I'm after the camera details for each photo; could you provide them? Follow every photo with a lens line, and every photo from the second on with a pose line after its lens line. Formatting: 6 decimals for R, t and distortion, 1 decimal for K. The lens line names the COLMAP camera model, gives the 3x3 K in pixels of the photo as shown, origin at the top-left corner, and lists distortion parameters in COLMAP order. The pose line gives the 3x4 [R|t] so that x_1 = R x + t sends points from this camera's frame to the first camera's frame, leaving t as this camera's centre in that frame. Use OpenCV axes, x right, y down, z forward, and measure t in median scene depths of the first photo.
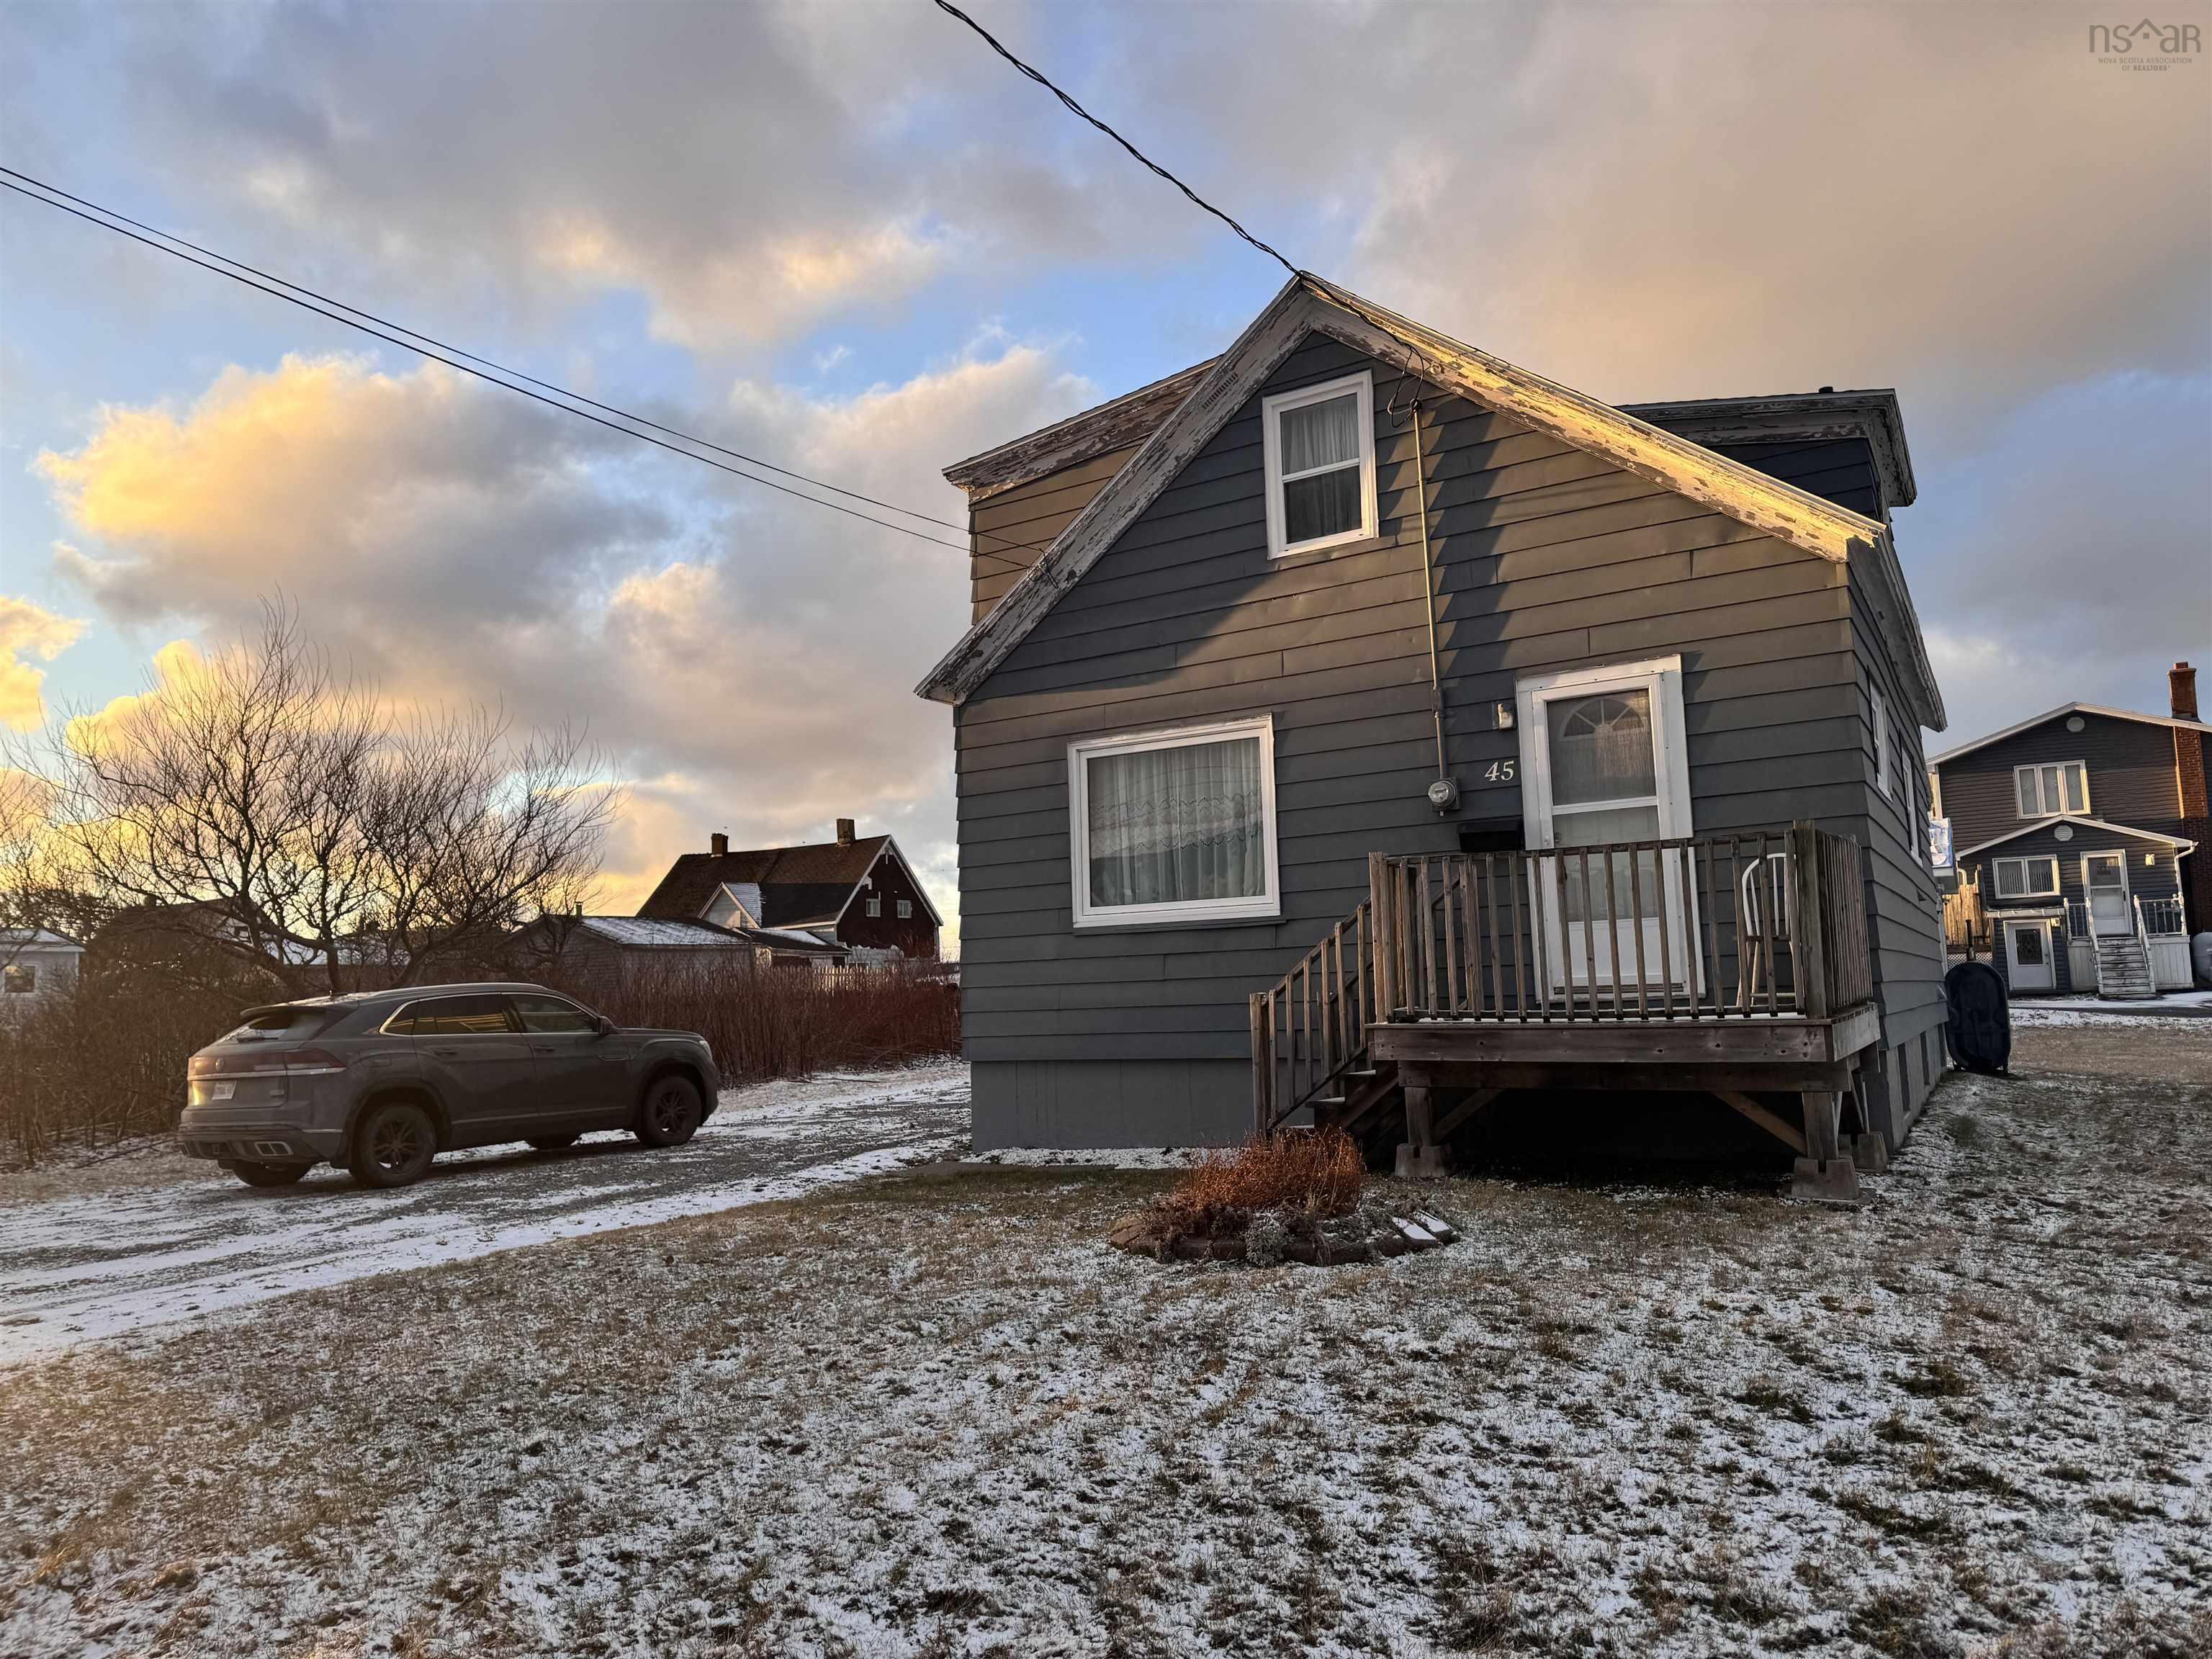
lens RADIAL K [[1501.3, 0, 1097.3], [0, 1501.3, 830.6], [0, 0, 1]] dist [0.070955, -0.074743]
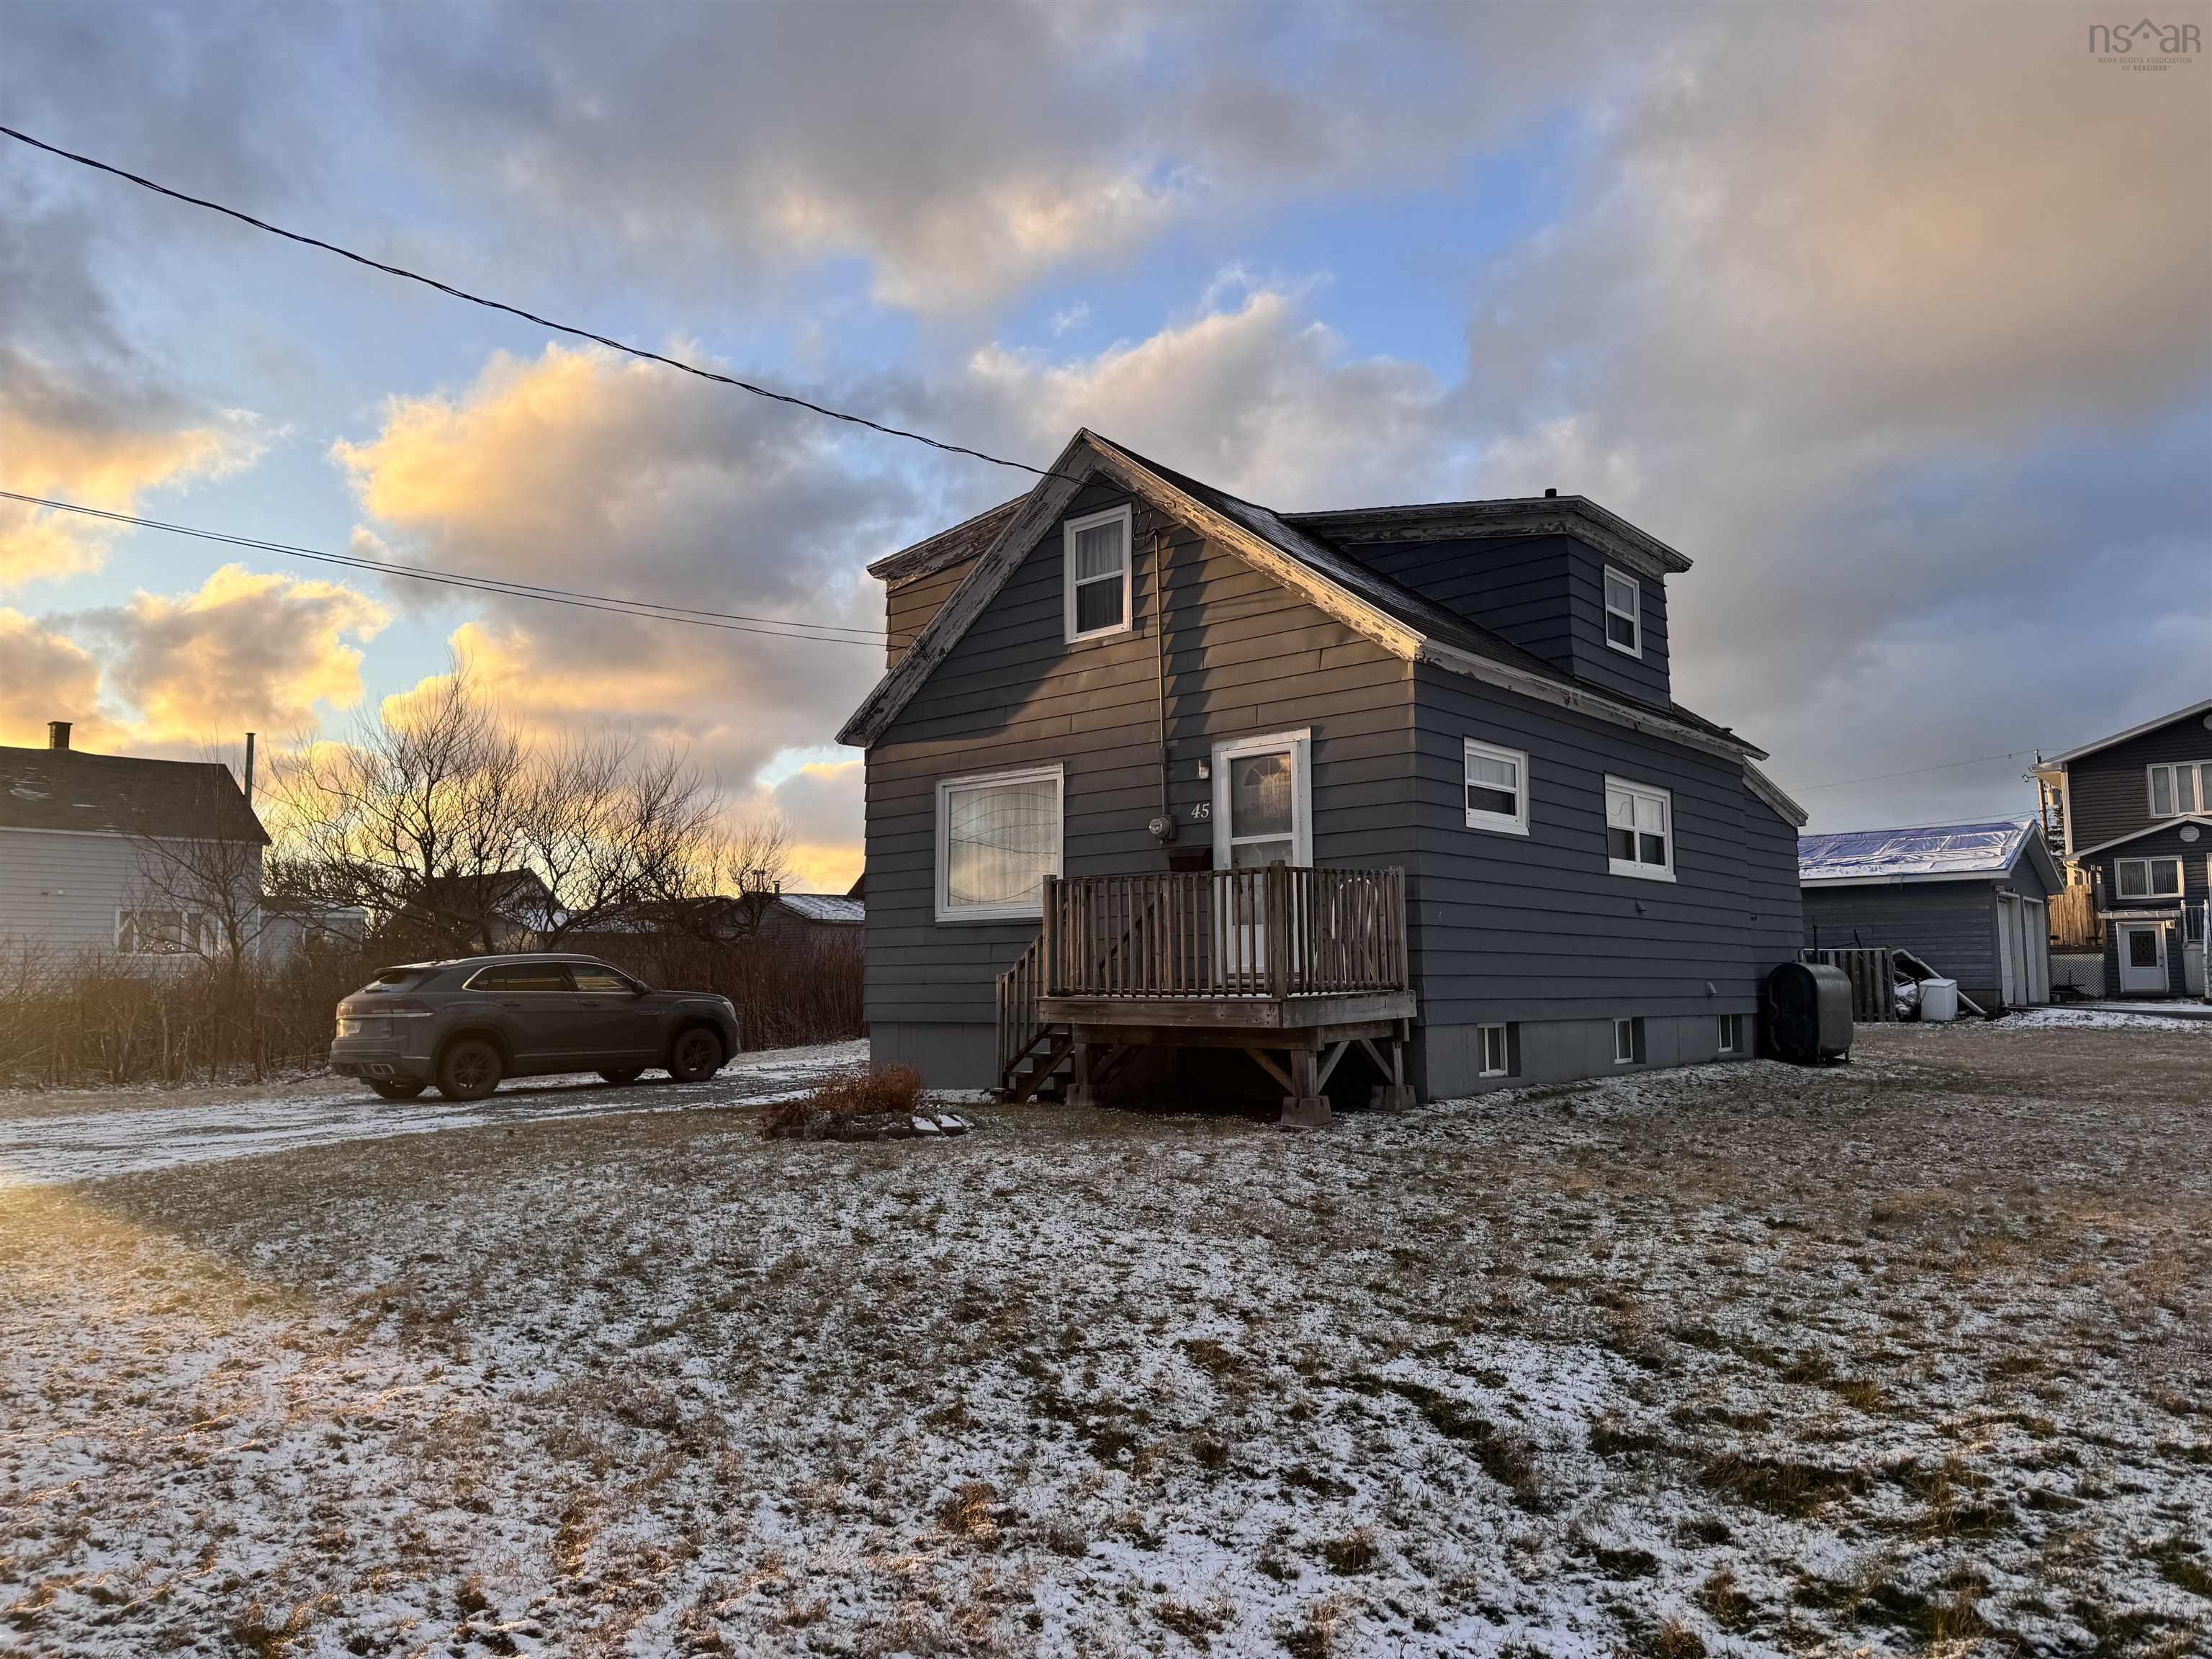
lens RADIAL K [[1567.6, 0, 1089.3], [0, 1567.6, 870.6], [0, 0, 1]] dist [0.118998, -0.301409]
pose [[0.986380, 0.012422, -0.164013, 0.327861], [-0.005900, 0.999175, 0.040190, -0.034435], [0.164377, -0.038675, 0.985639, -0.326258]]
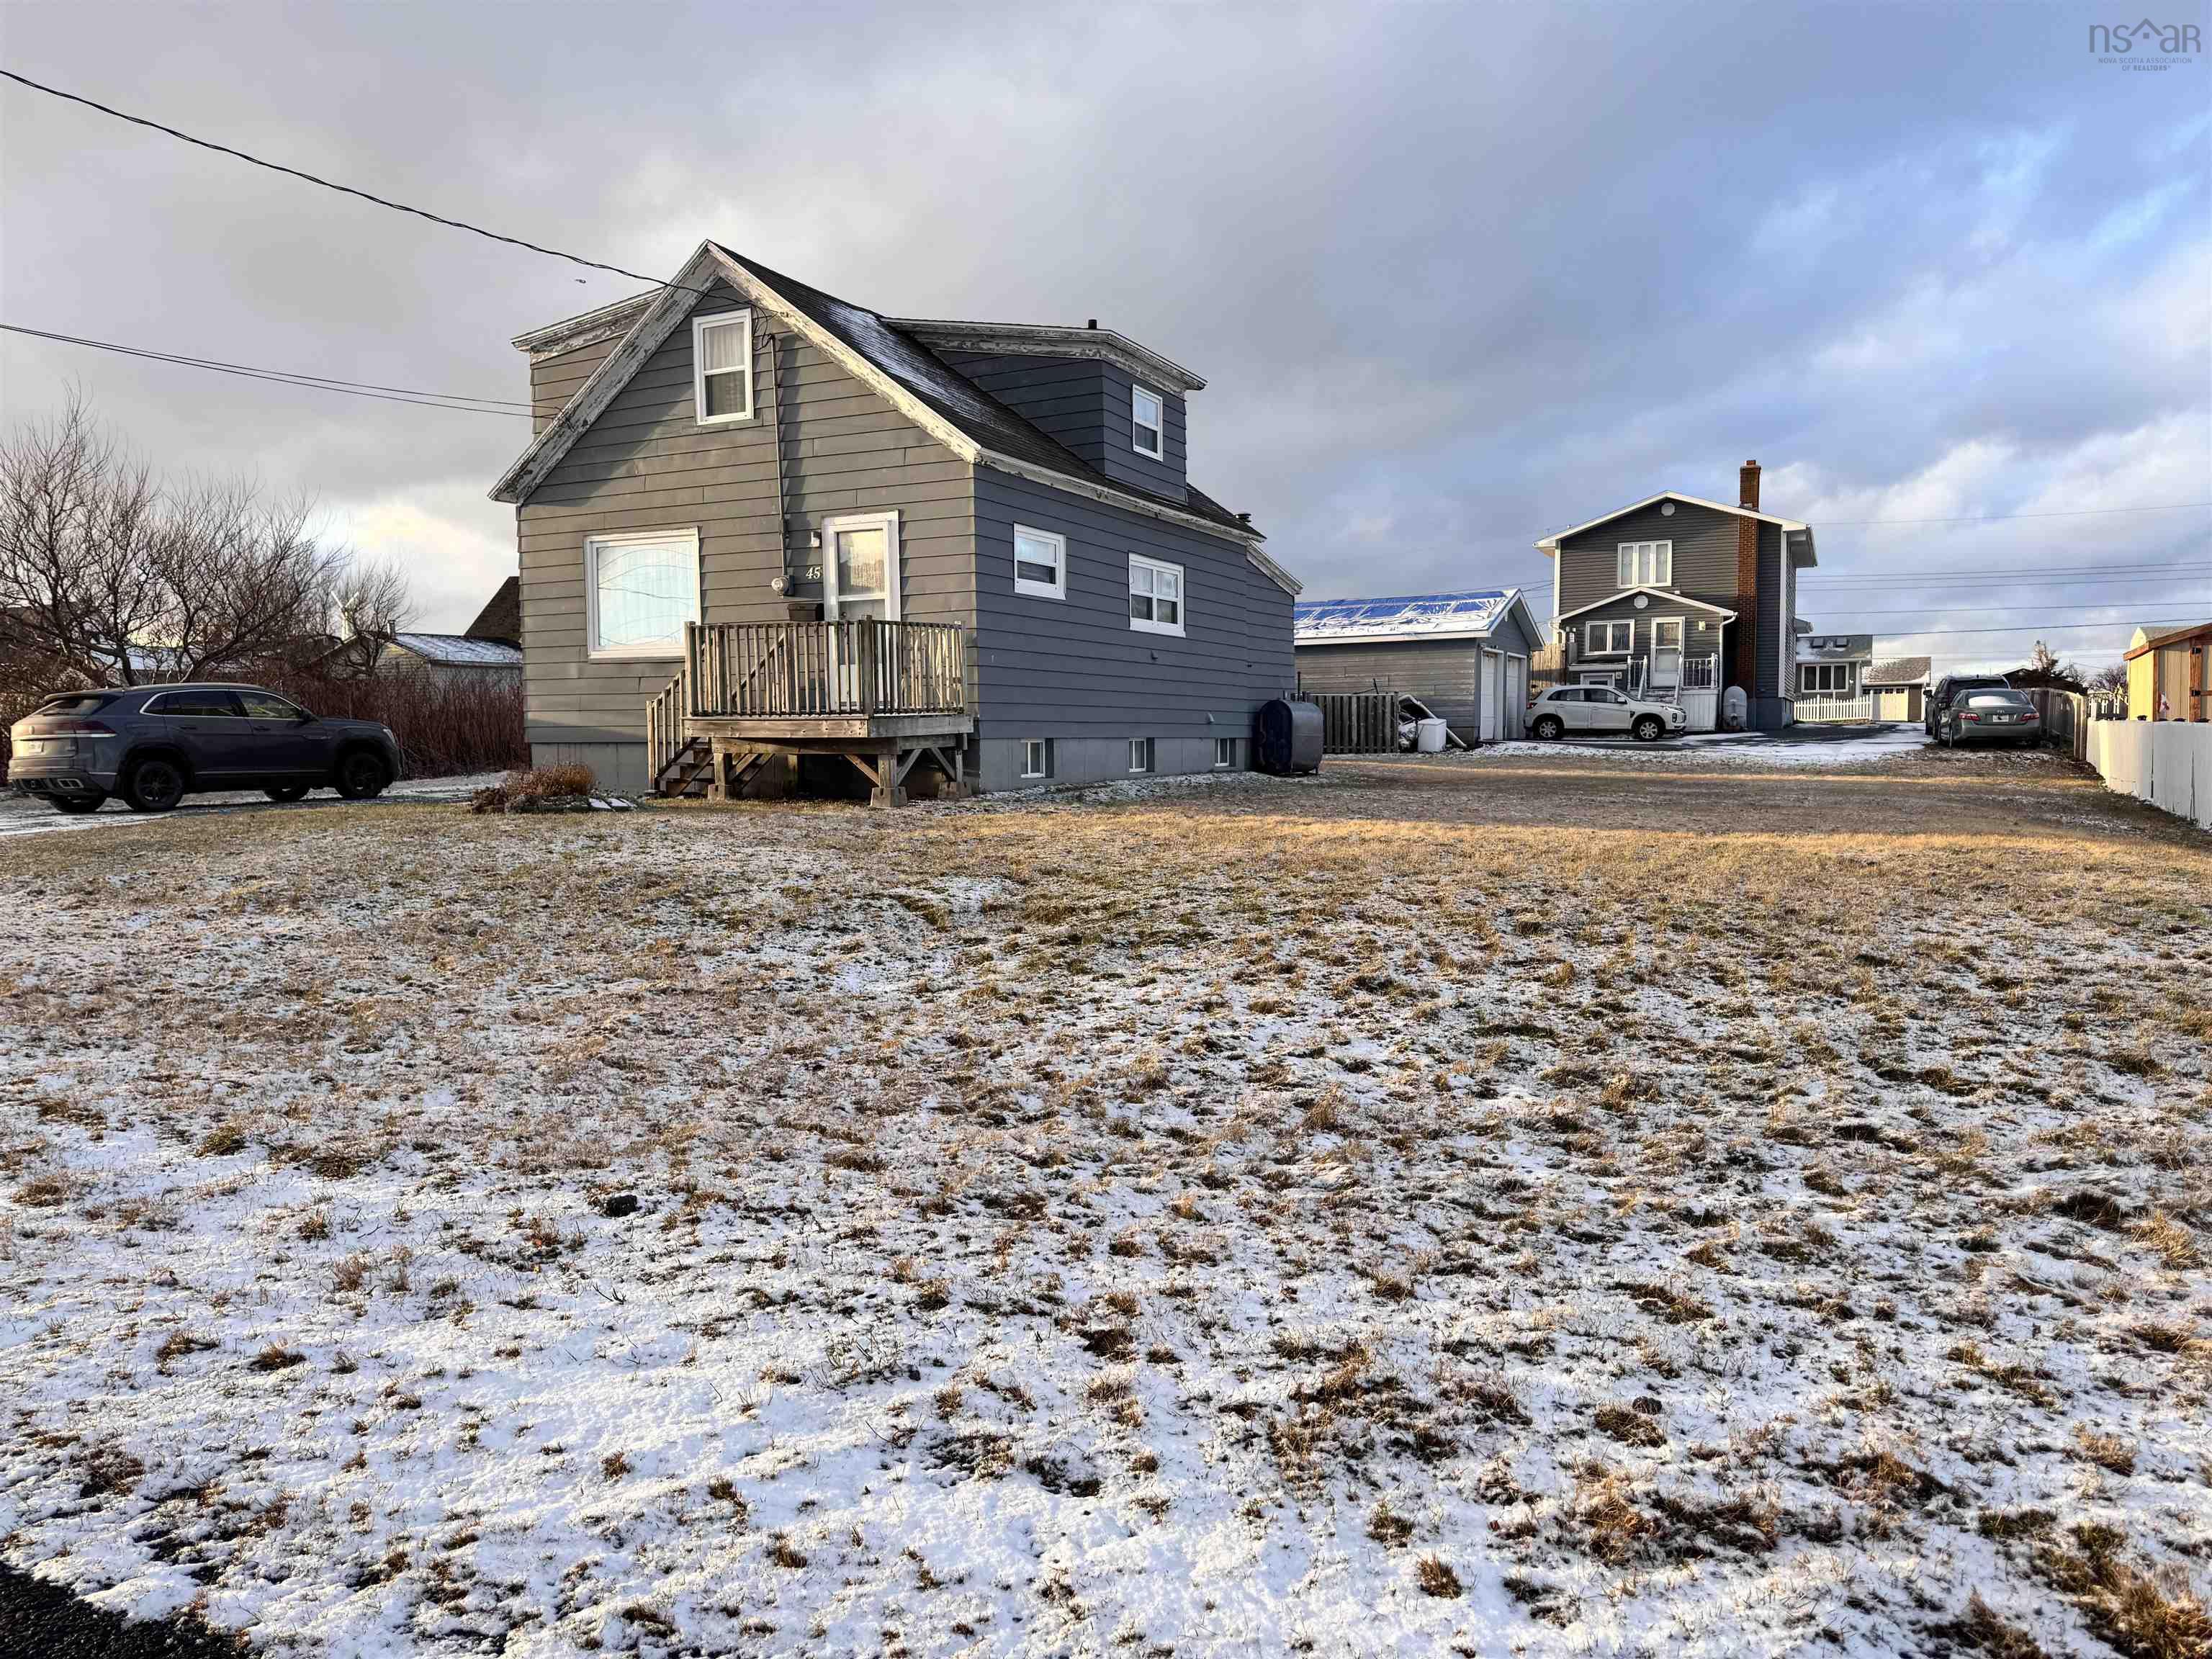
lens RADIAL K [[1478.9, 0, 1106.0], [0, 1478.9, 829.5], [0, 0, 1]] dist [0.158773, -0.254381]
pose [[0.996280, 0.018285, 0.084209, 0.375601], [-0.032704, 0.984347, 0.173183, -0.046537], [-0.079725, -0.175292, 0.981283, -0.591598]]
